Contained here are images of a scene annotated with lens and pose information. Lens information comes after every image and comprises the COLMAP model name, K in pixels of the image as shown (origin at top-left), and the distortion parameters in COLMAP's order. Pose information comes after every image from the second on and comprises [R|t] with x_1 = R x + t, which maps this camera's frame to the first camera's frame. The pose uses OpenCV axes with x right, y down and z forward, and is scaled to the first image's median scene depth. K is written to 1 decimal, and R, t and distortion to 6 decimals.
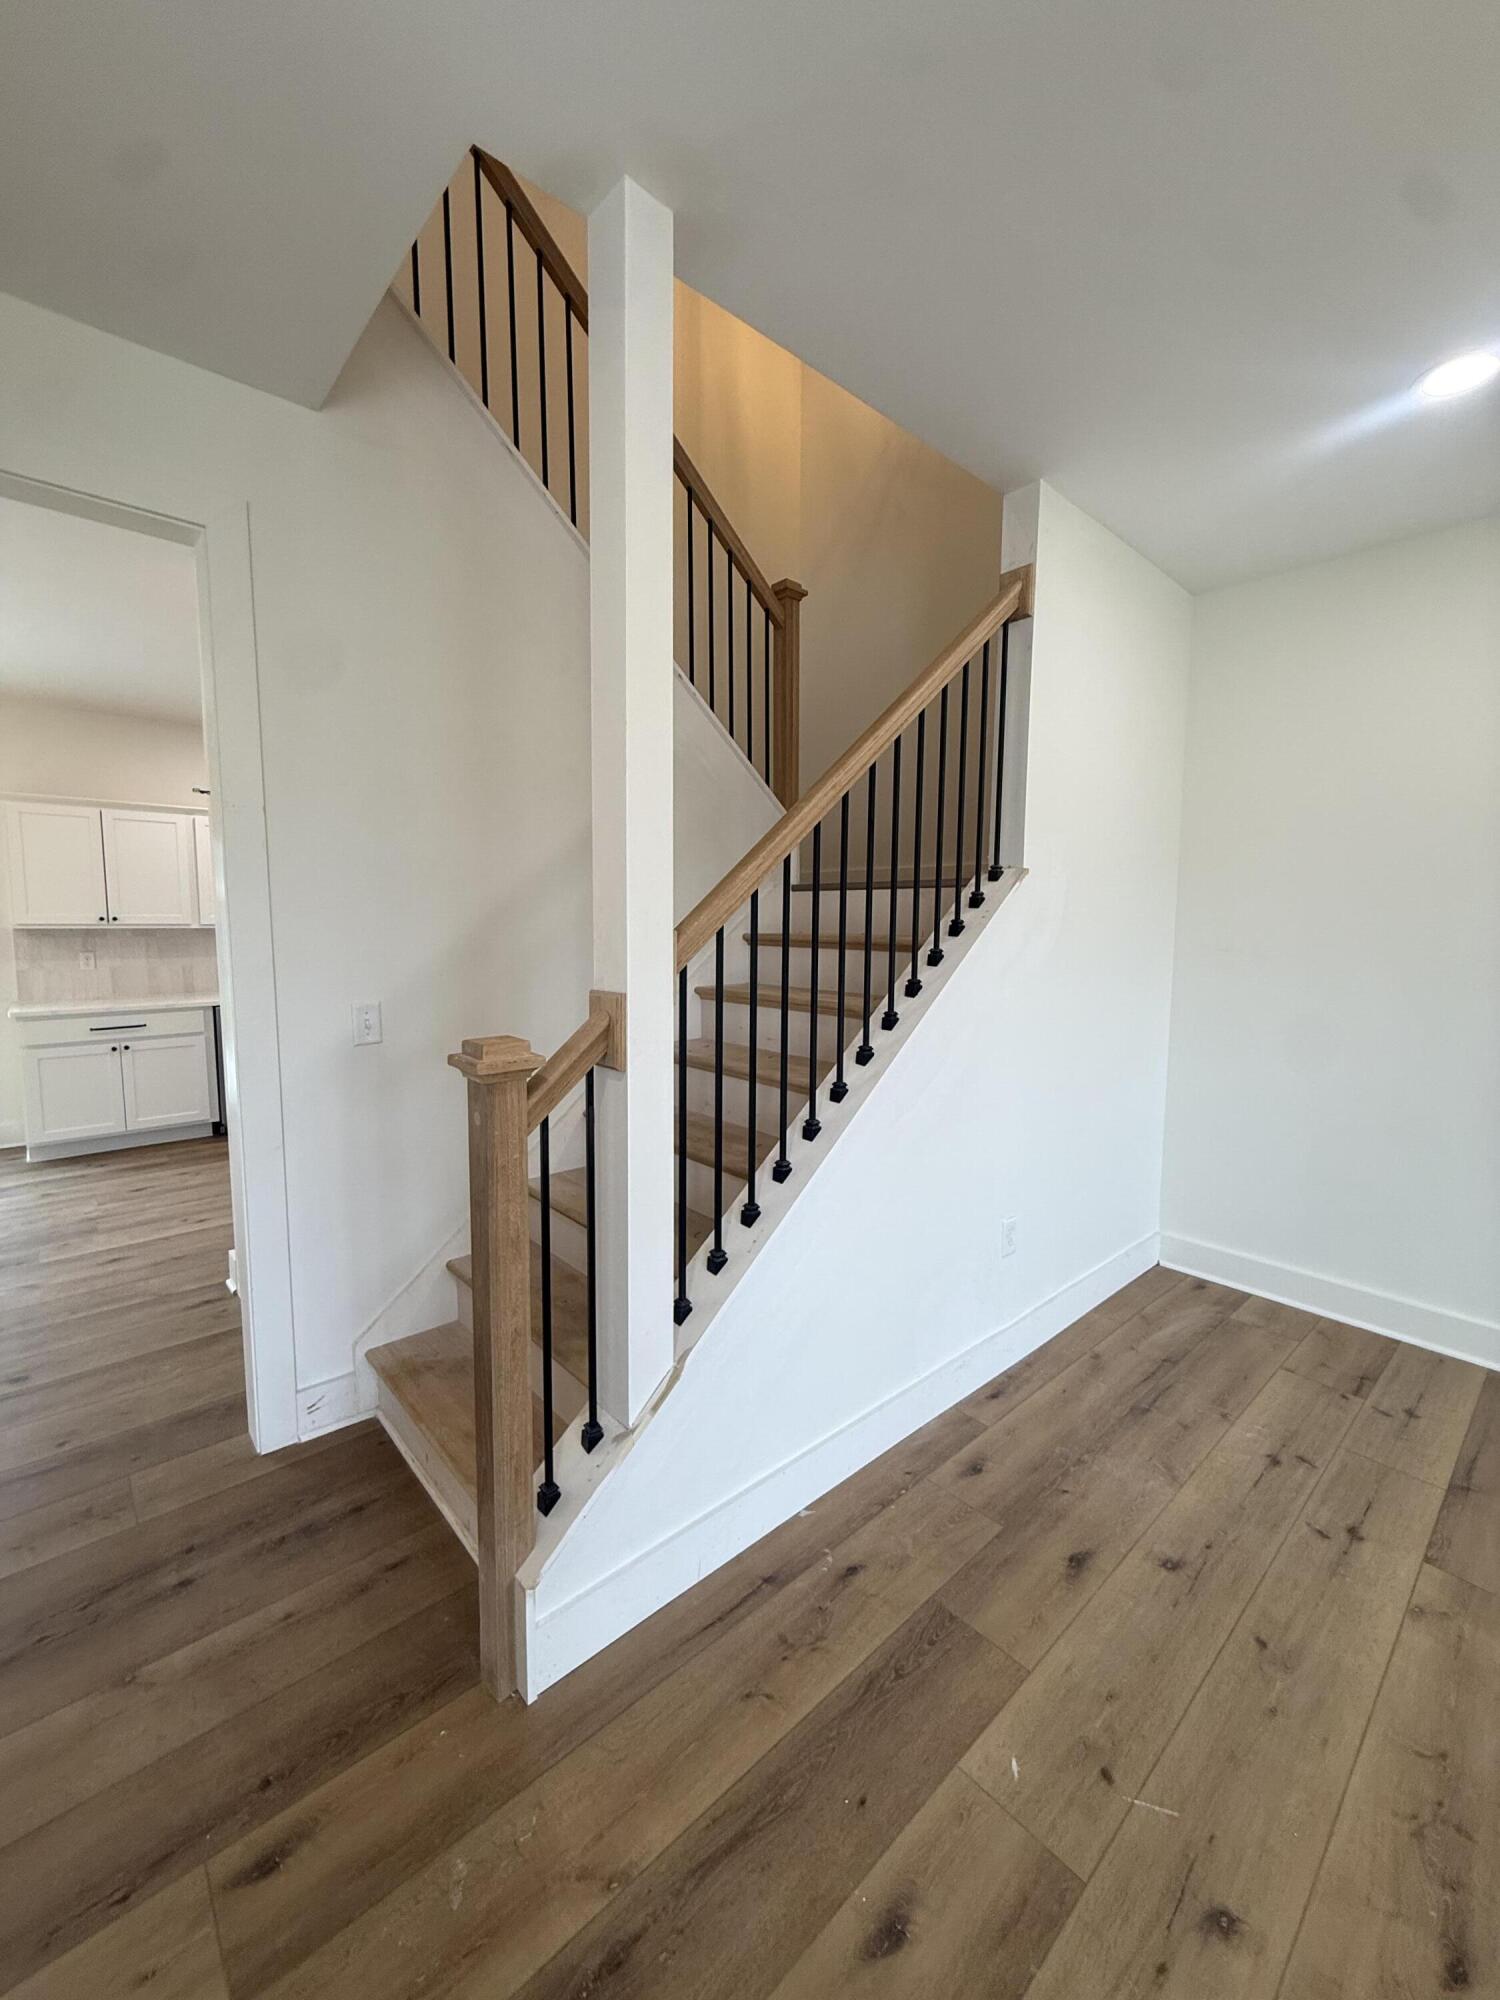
lens RADIAL K [[796.4, 0, 755.9], [0, 796.4, 999.7], [0, 0, 1]] dist [0.000583, -0.000173]
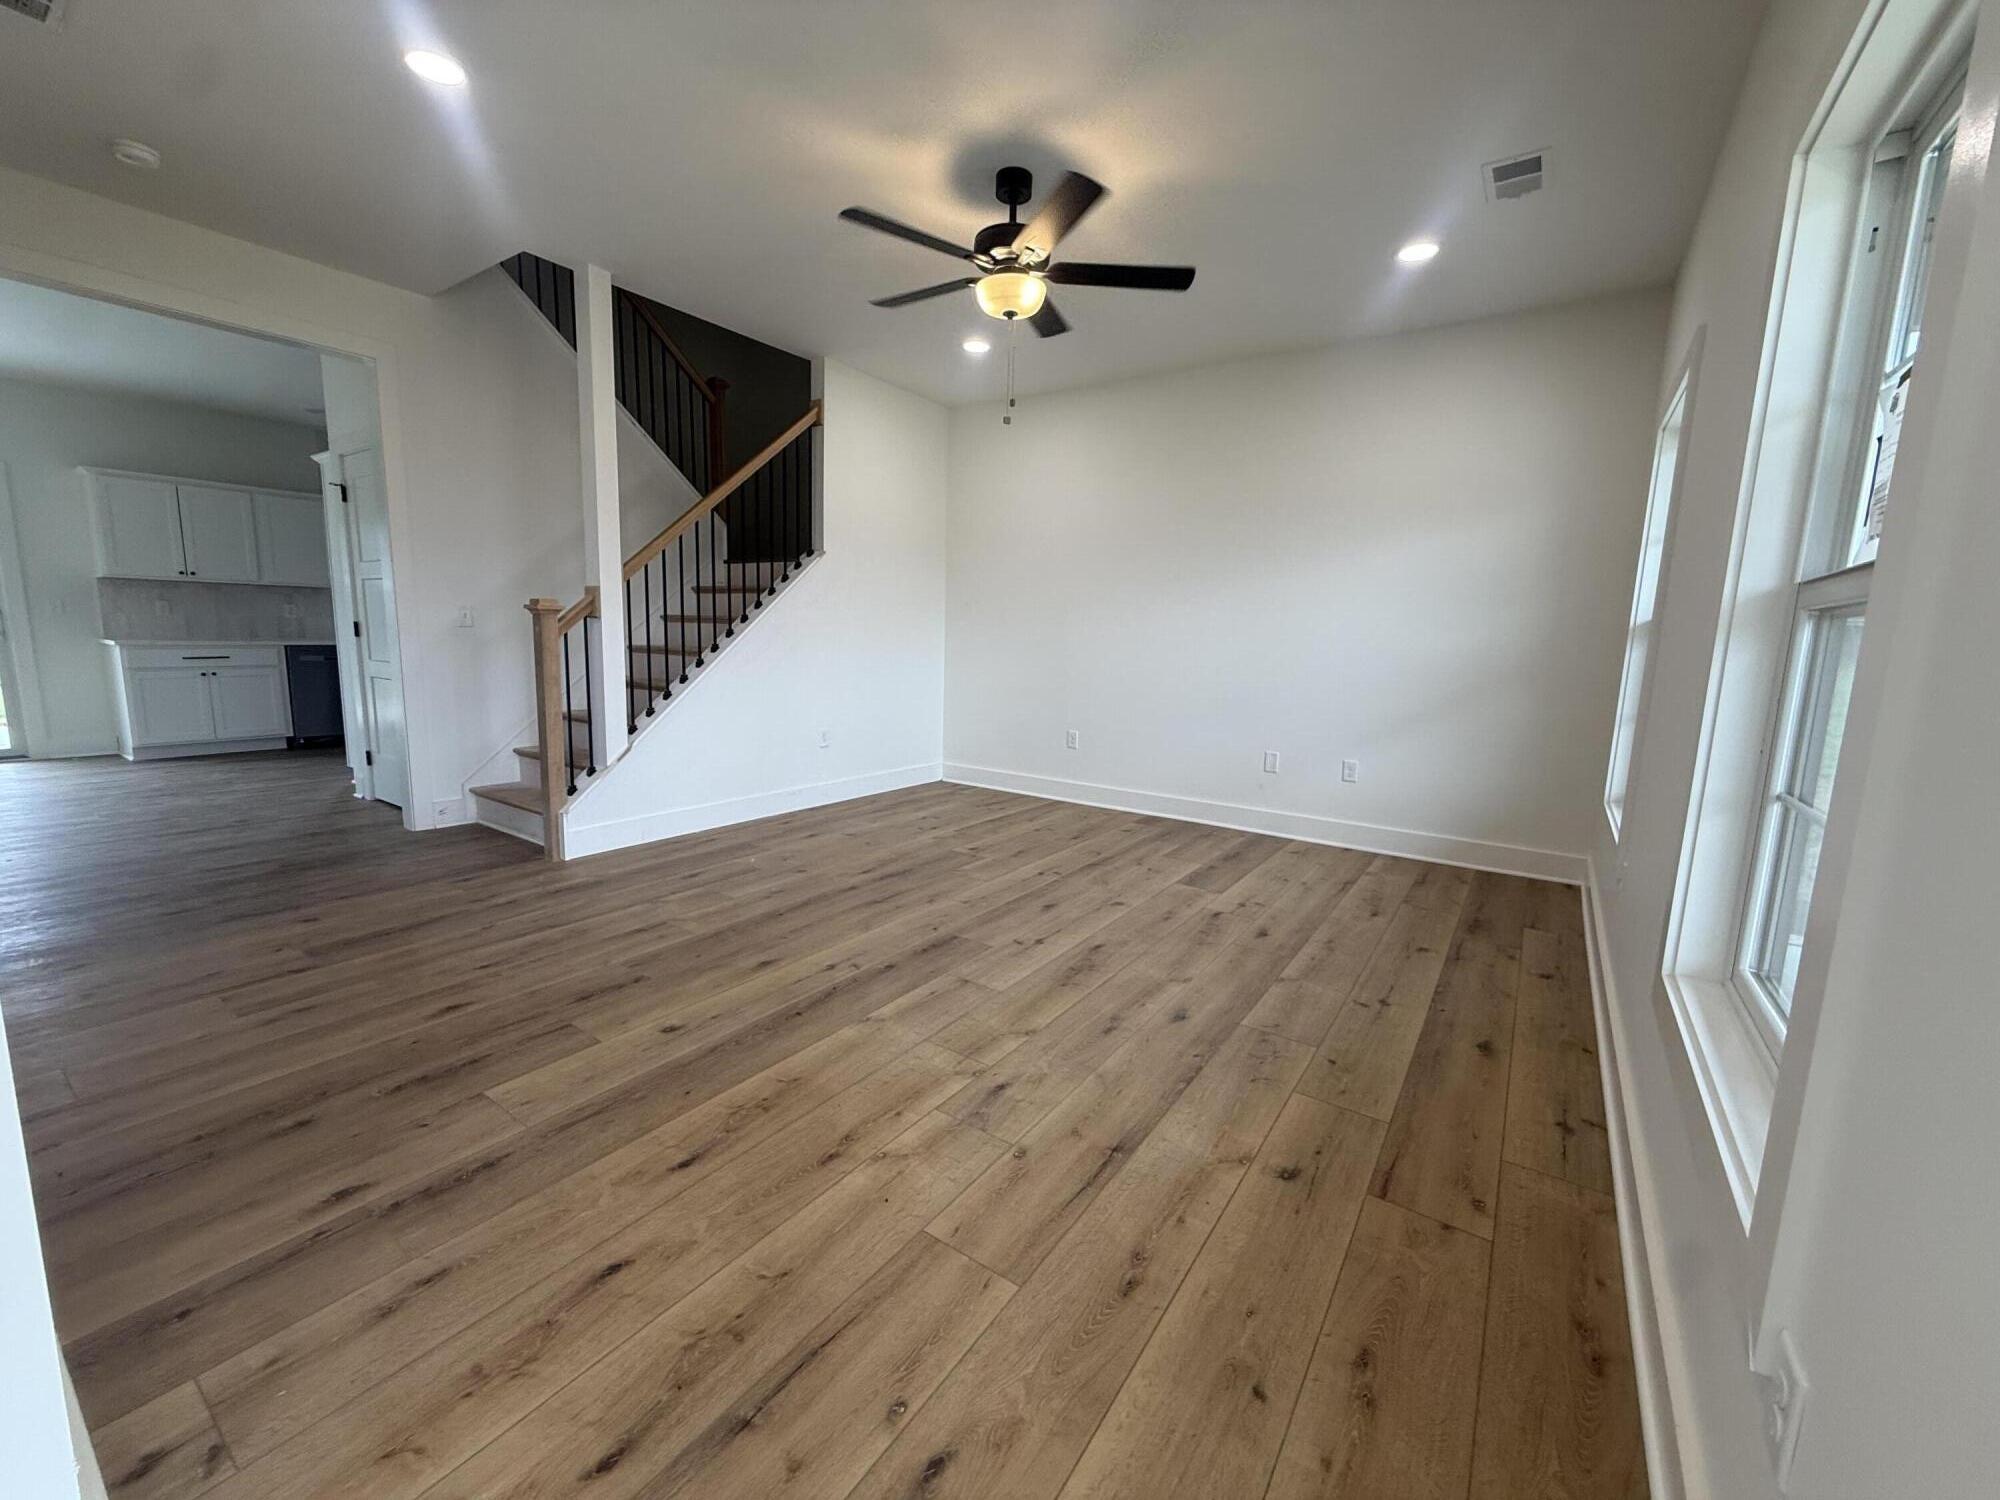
lens RADIAL K [[796.4, 0, 995.2], [0, 796.4, 747.5], [0, 0, 1]] dist [0.000583, -0.000173]
pose [[0.973505, -0.014182, 0.228224, 0.398453], [0.003180, 0.998818, 0.048501, 0.323700], [-0.228642, -0.046491, 0.972400, -1.484889]]
